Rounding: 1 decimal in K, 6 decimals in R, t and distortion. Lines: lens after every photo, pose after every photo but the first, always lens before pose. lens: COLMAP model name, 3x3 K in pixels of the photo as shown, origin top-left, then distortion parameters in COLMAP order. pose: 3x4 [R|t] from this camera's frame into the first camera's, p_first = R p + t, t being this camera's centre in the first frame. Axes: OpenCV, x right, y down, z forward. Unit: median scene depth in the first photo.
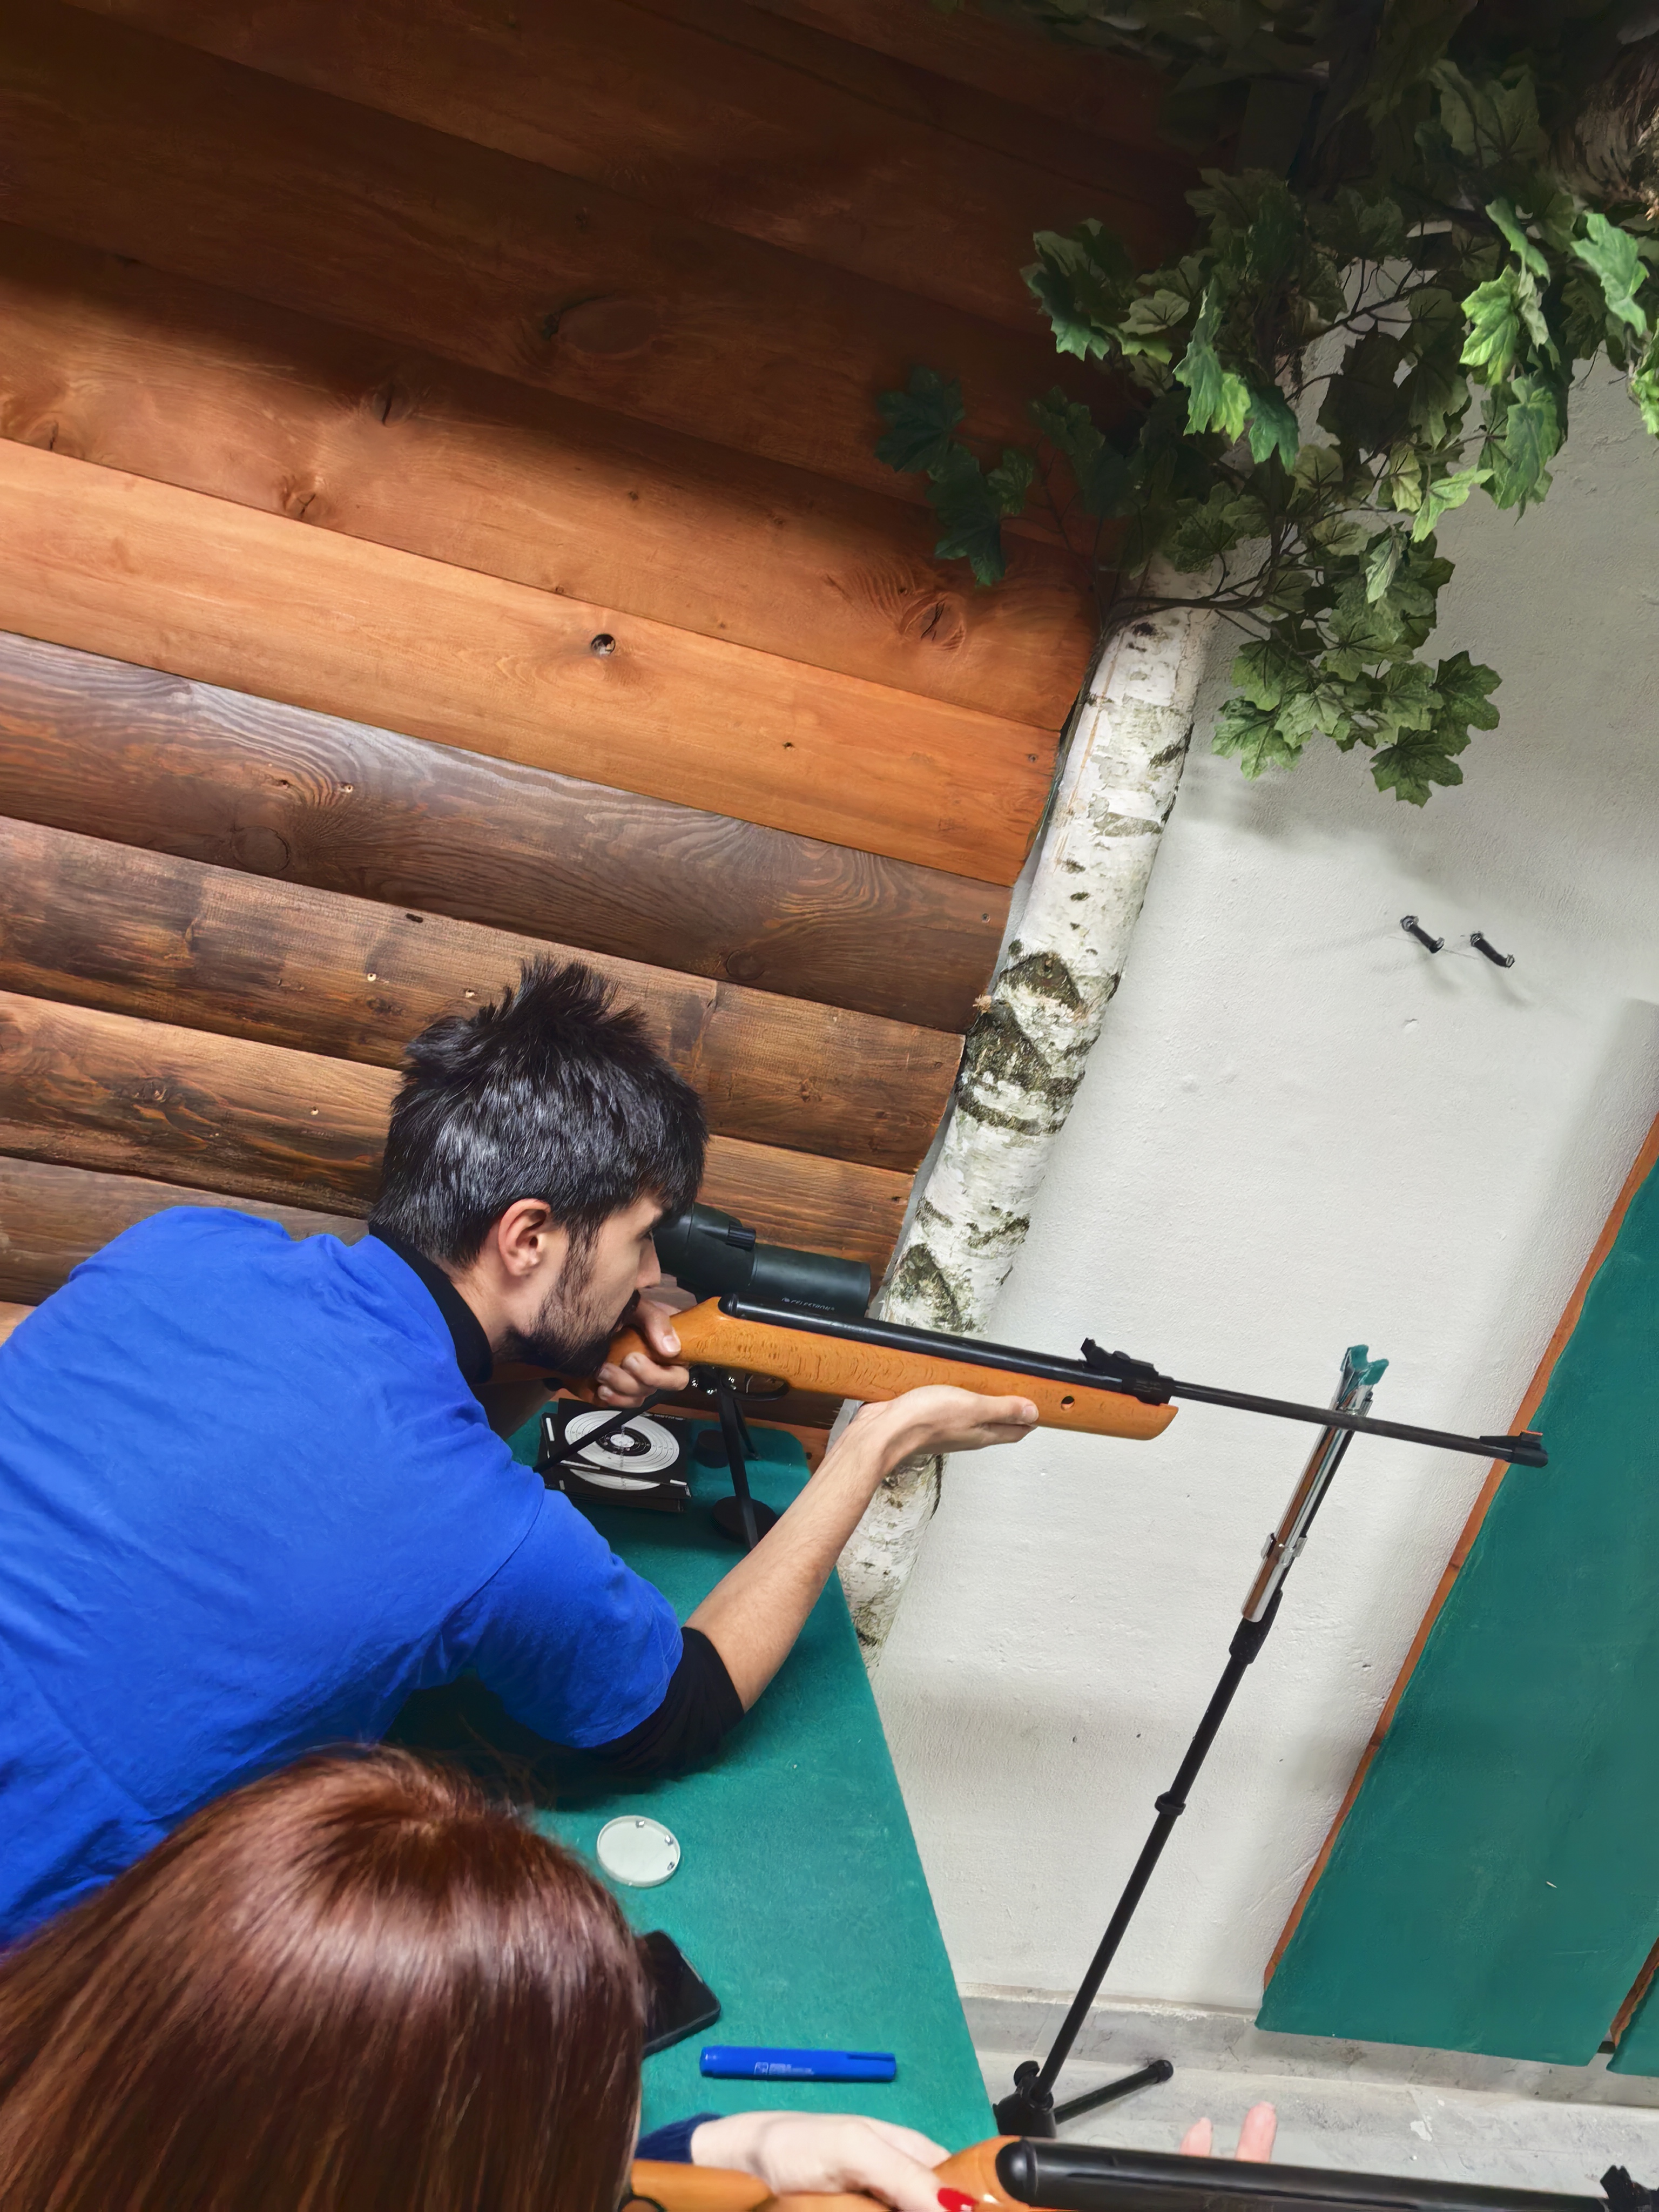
lens RADIAL K [[1732.7, 0, 823.5], [0, 1732.7, 1101.2], [0, 0, 1]] dist [0.042954, -0.054824]
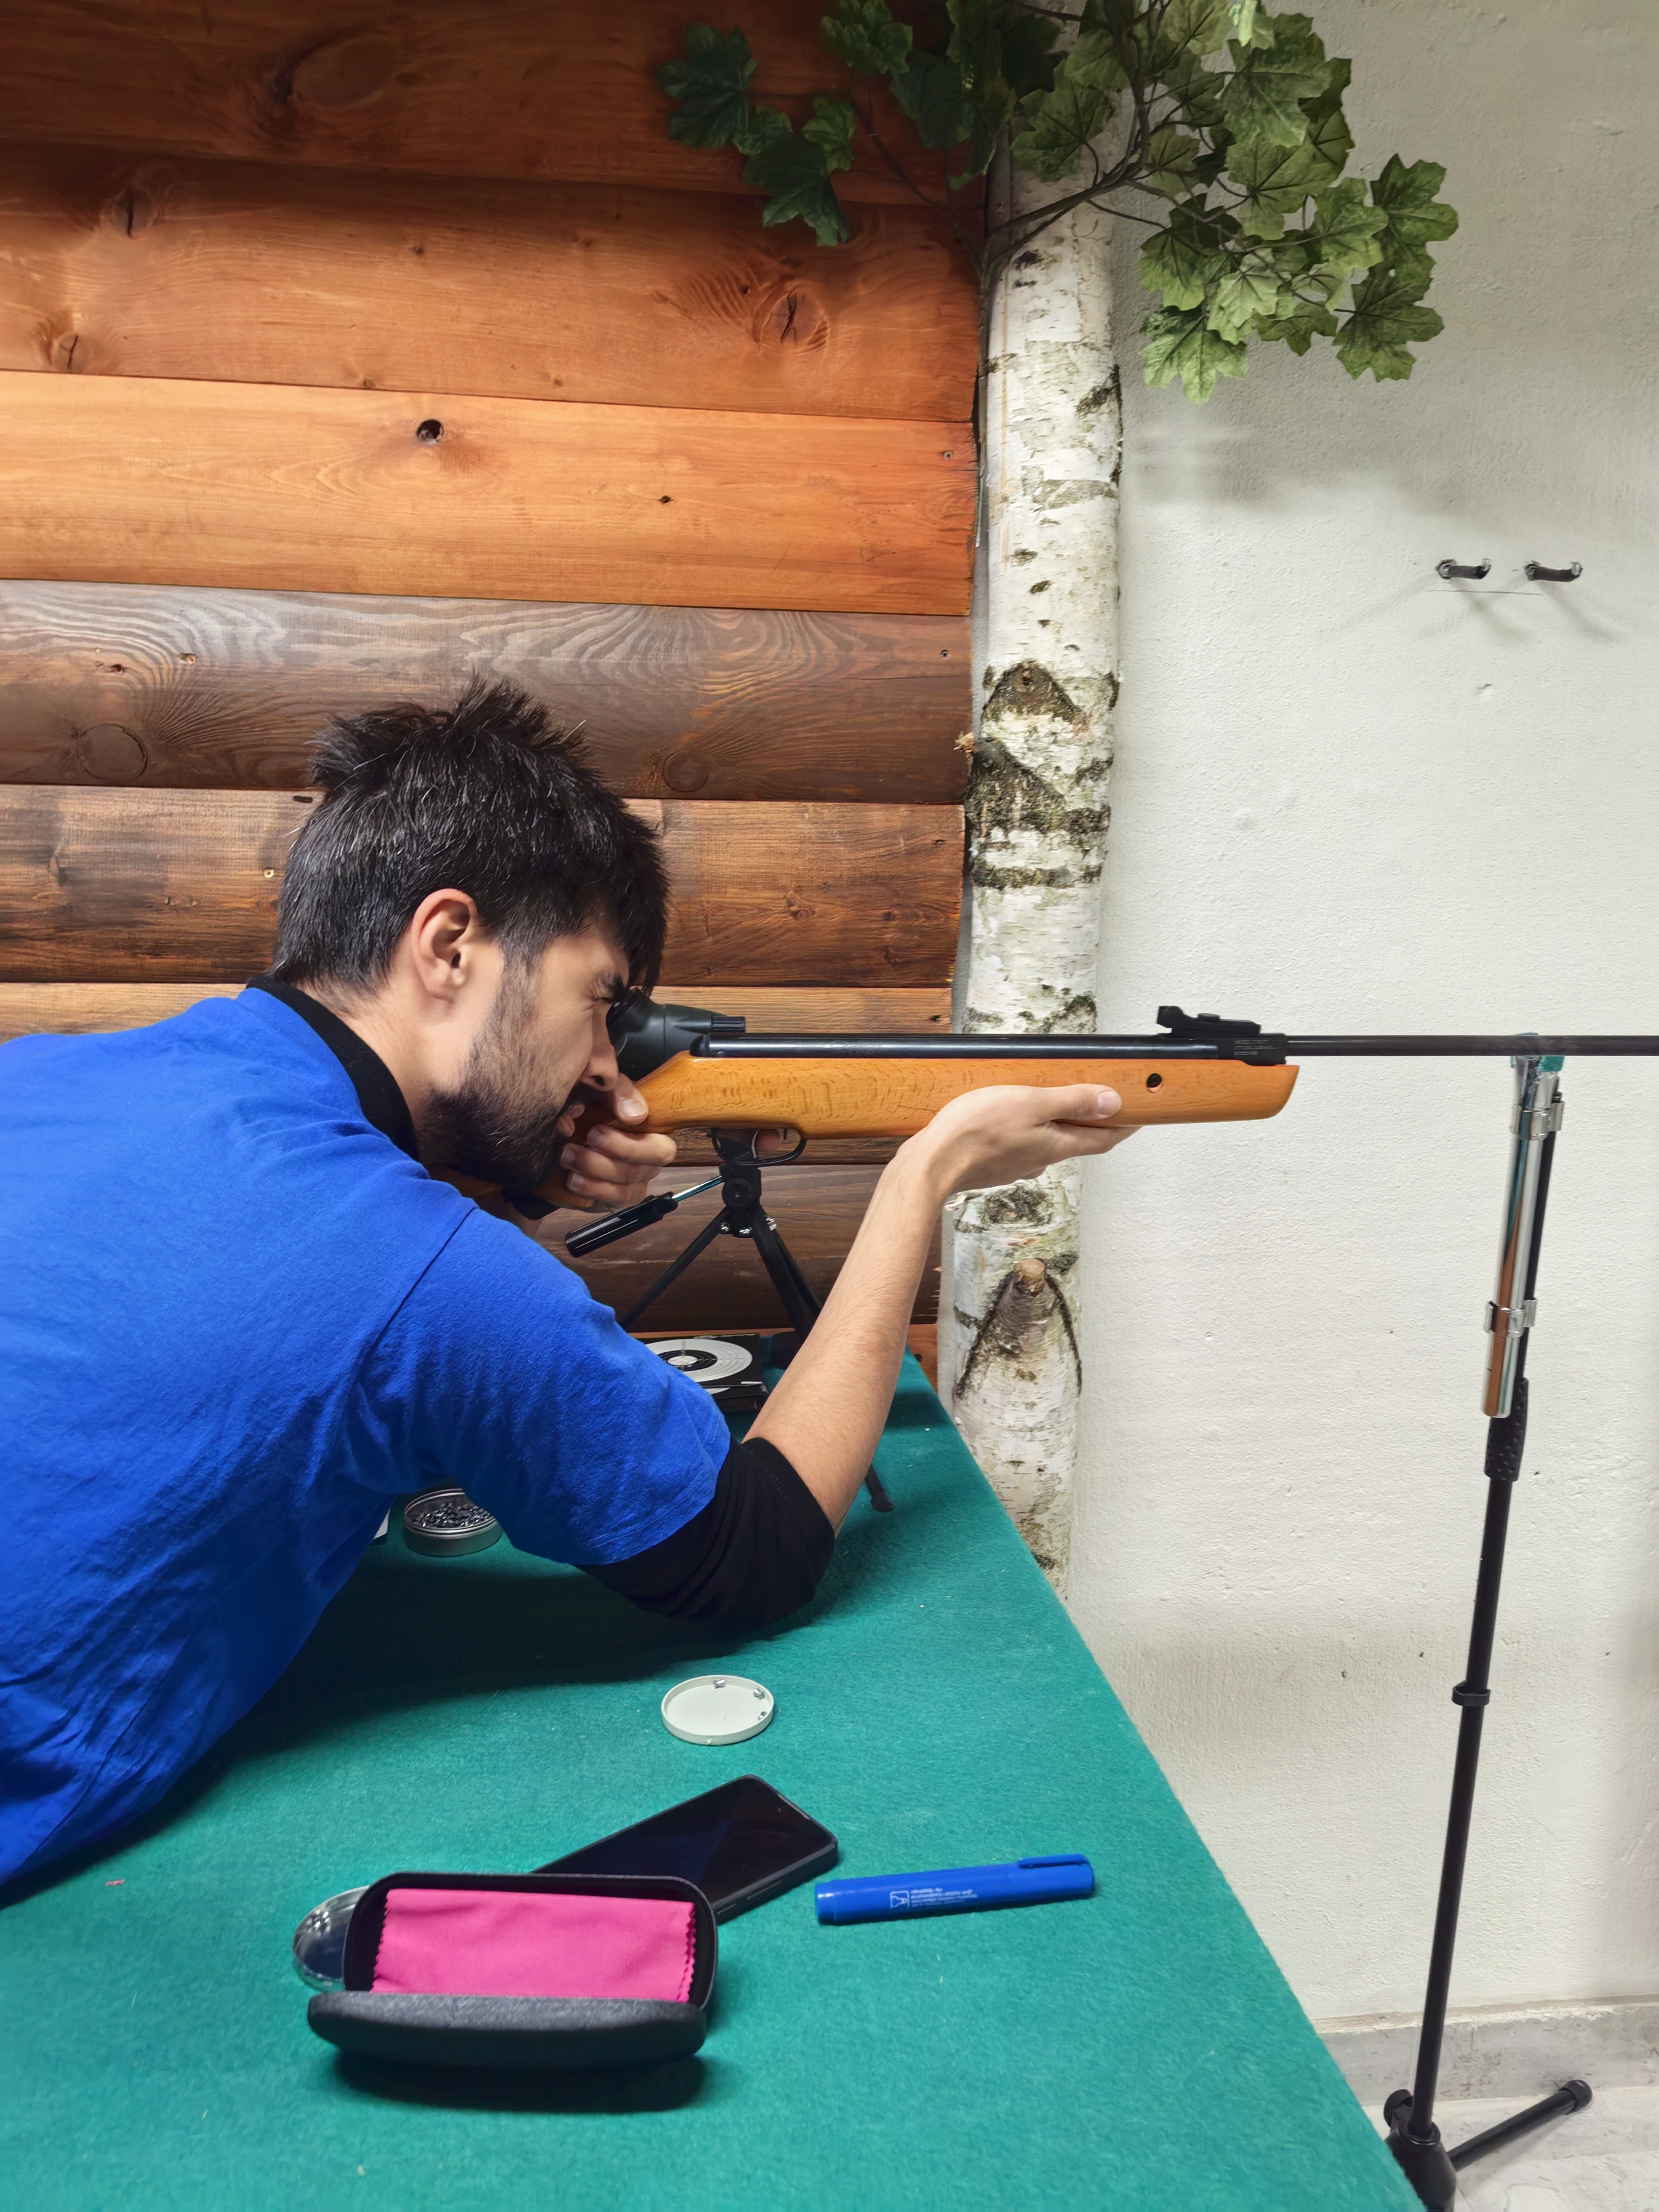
lens RADIAL K [[1732.7, 0, 825.6], [0, 1732.7, 1117.0], [0, 0, 1]] dist [0.042954, -0.054824]
pose [[0.966378, -0.246251, -0.073989, 0.046383], [0.233868, 0.961381, -0.145094, 0.242434], [0.106861, 0.122911, 0.986648, 0.183138]]
